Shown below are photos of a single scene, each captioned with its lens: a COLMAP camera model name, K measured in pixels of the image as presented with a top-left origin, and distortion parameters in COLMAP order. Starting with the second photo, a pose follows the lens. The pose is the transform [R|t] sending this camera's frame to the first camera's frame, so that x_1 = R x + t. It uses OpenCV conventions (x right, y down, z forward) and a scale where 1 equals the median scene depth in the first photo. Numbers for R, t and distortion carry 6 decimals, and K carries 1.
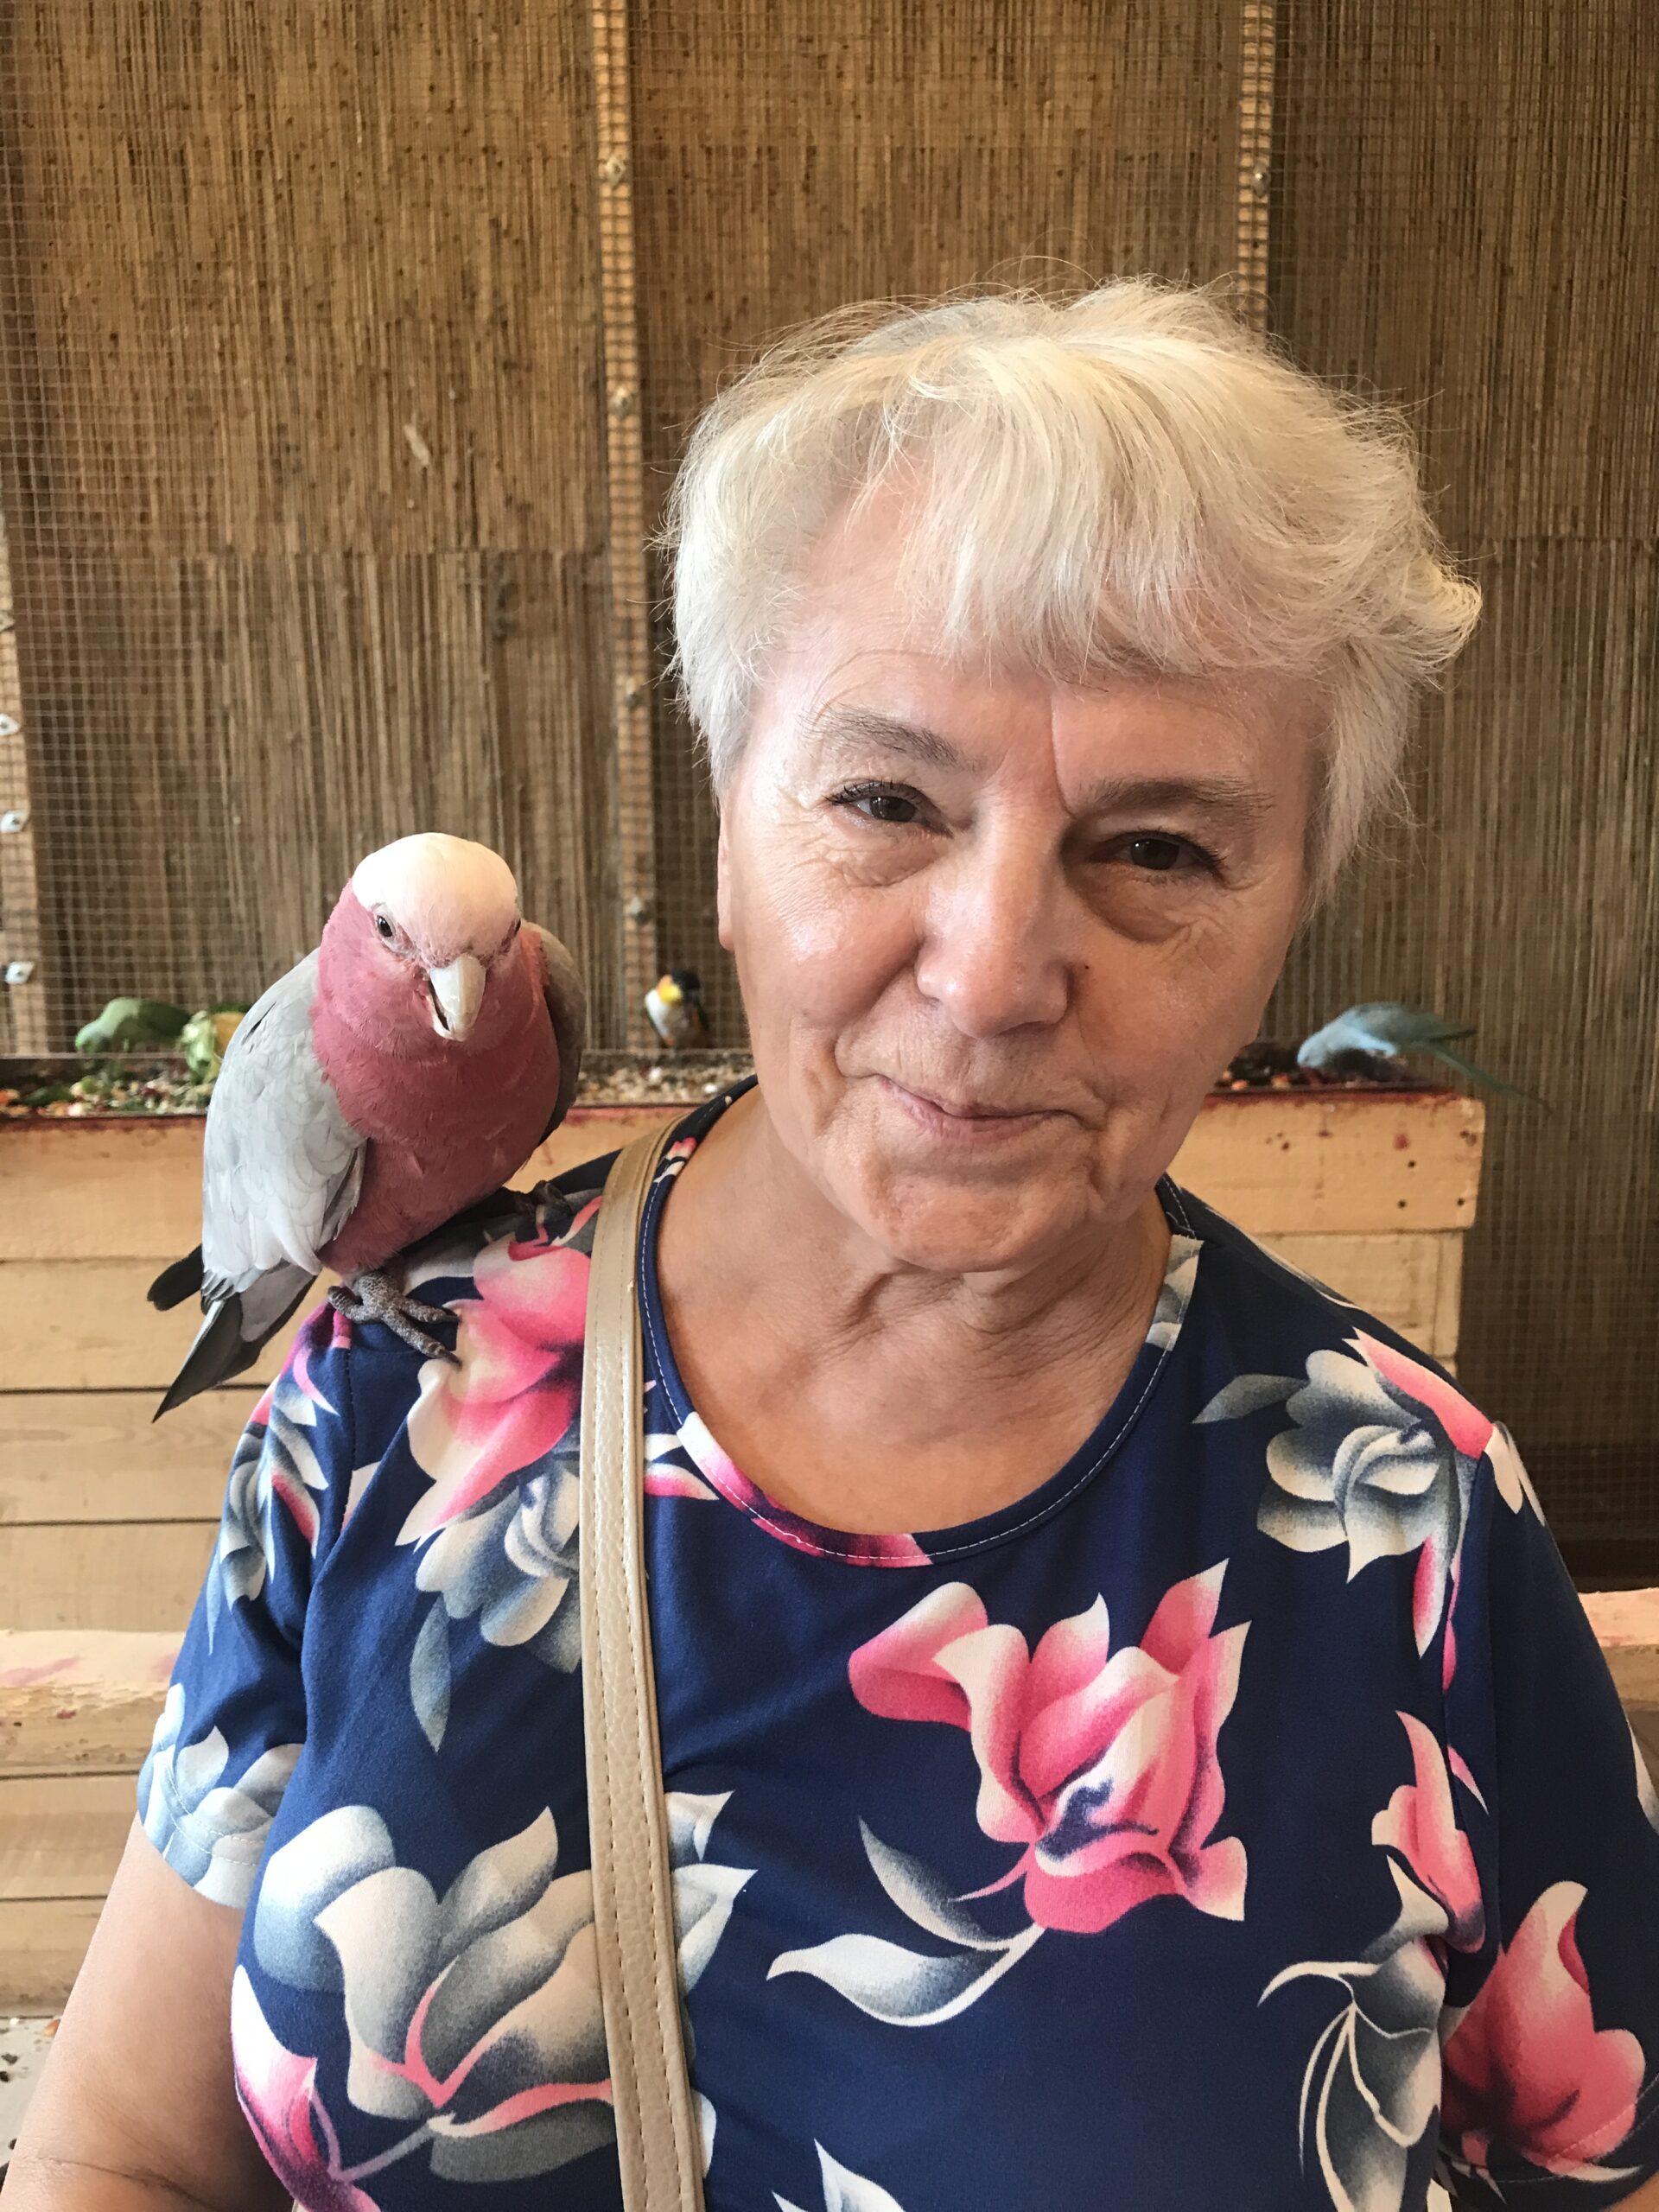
lens RADIAL K [[1849.1, 0, 832.2], [0, 1849.1, 1095.7], [0, 0, 1]] dist [0.013902, -0.006162]
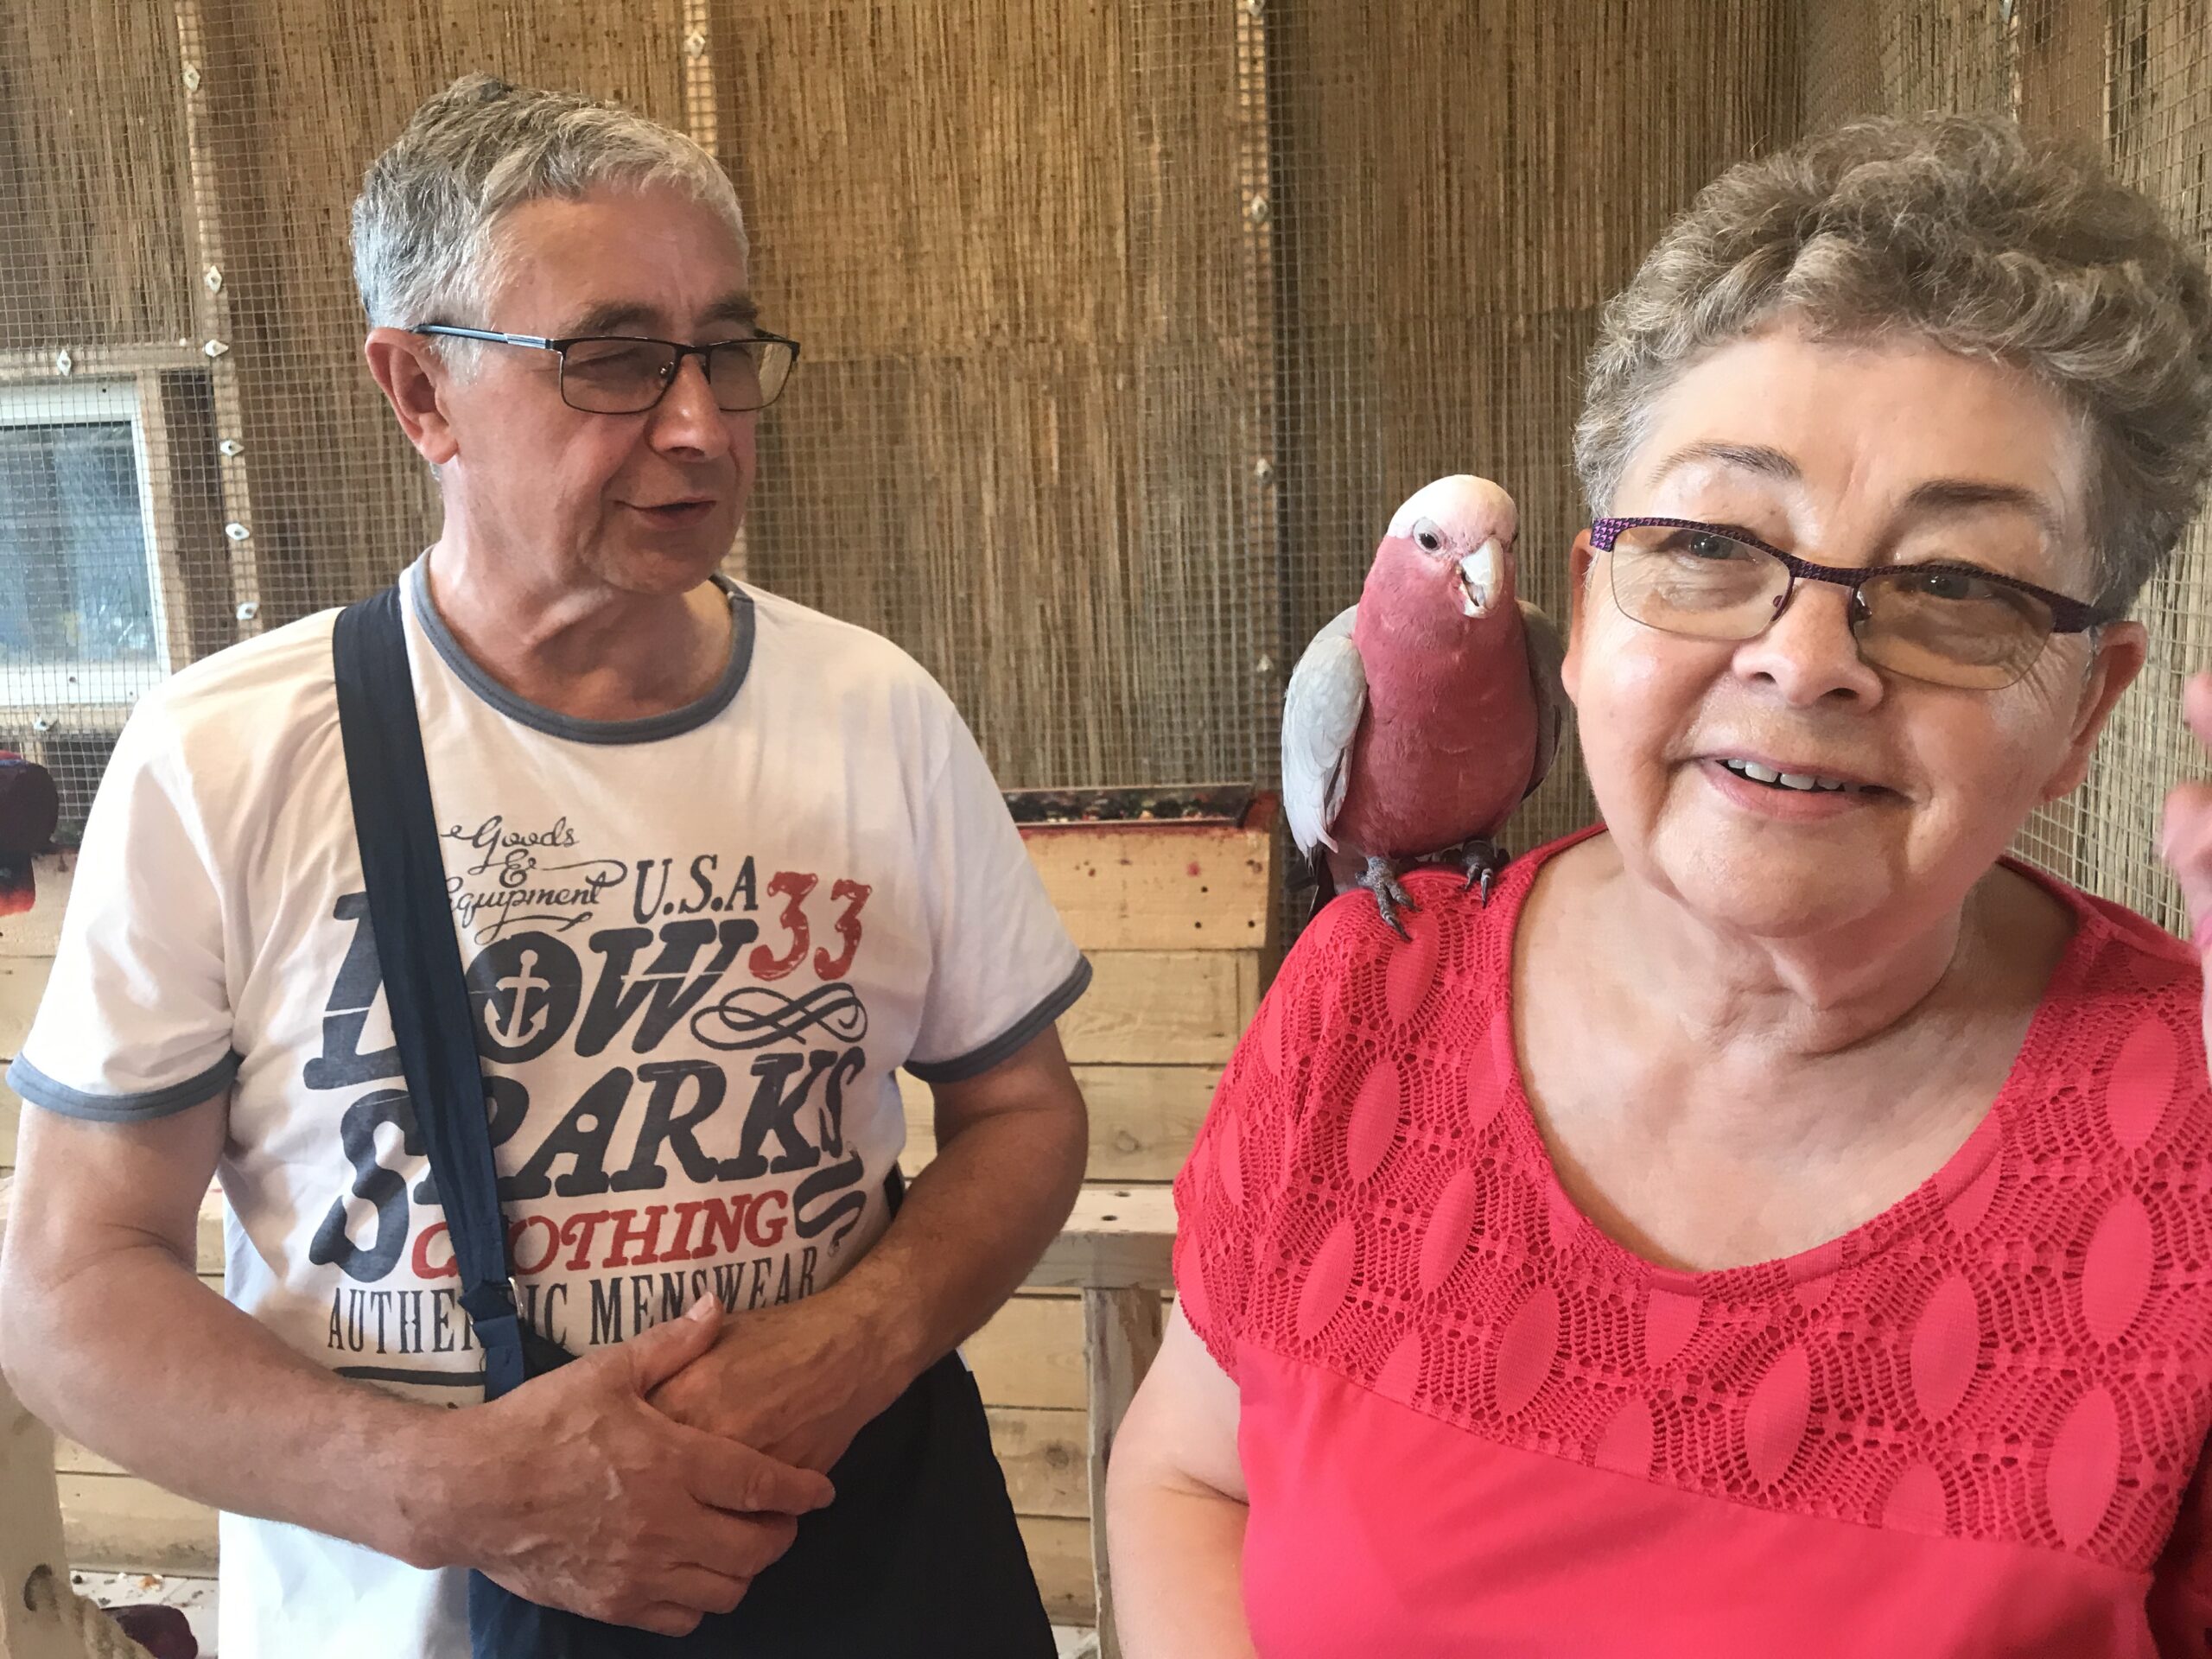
lens RADIAL K [[1849.1, 0, 1111.6], [0, 1849.1, 821.2], [0, 0, 1]] dist [0.013902, -0.006162]
pose [[0.980582, -0.000004, -0.196110, 0.359806], [-0.004942, 0.999682, -0.024733, 0.017899], [0.196048, 0.025222, 0.980270, -0.080057]]
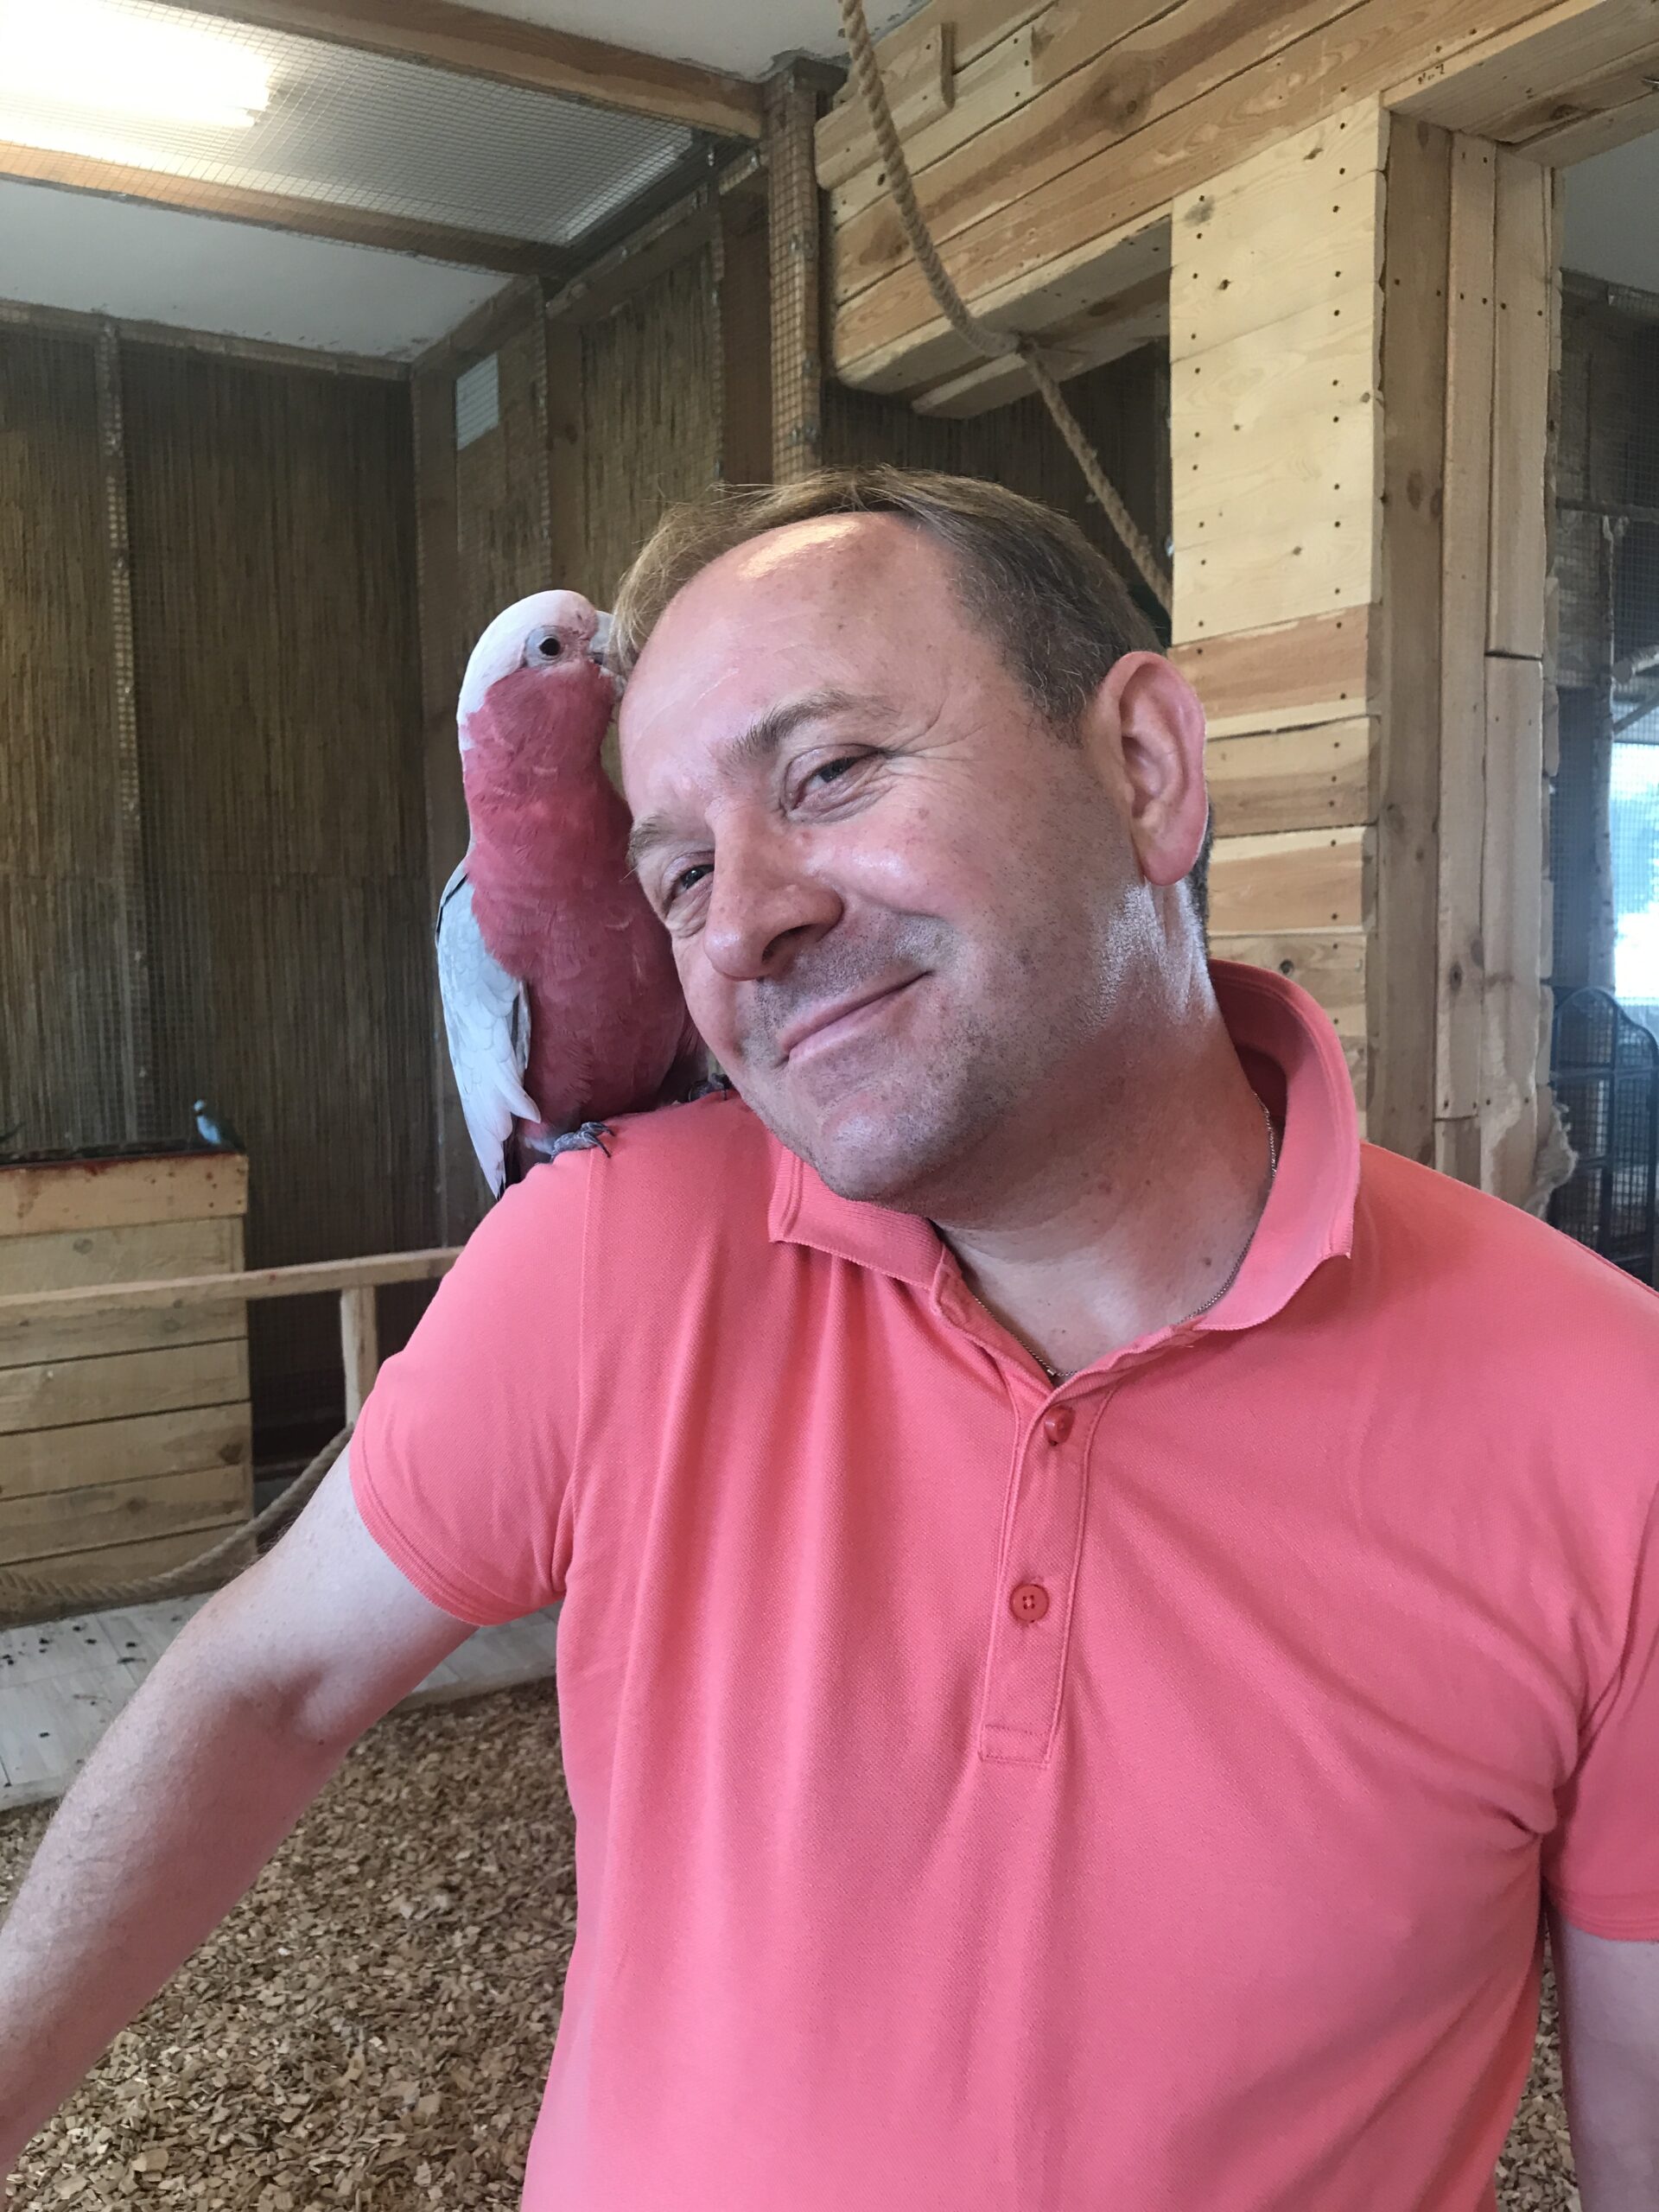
lens RADIAL K [[1849.1, 0, 821.1], [0, 1849.1, 1092.2], [0, 0, 1]] dist [0.013902, -0.006162]
pose [[0.873218, -0.041964, 0.485519, -0.088248], [0.086440, 0.993825, -0.069567, 0.105996], [-0.479602, 0.102715, 0.871454, -0.944166]]
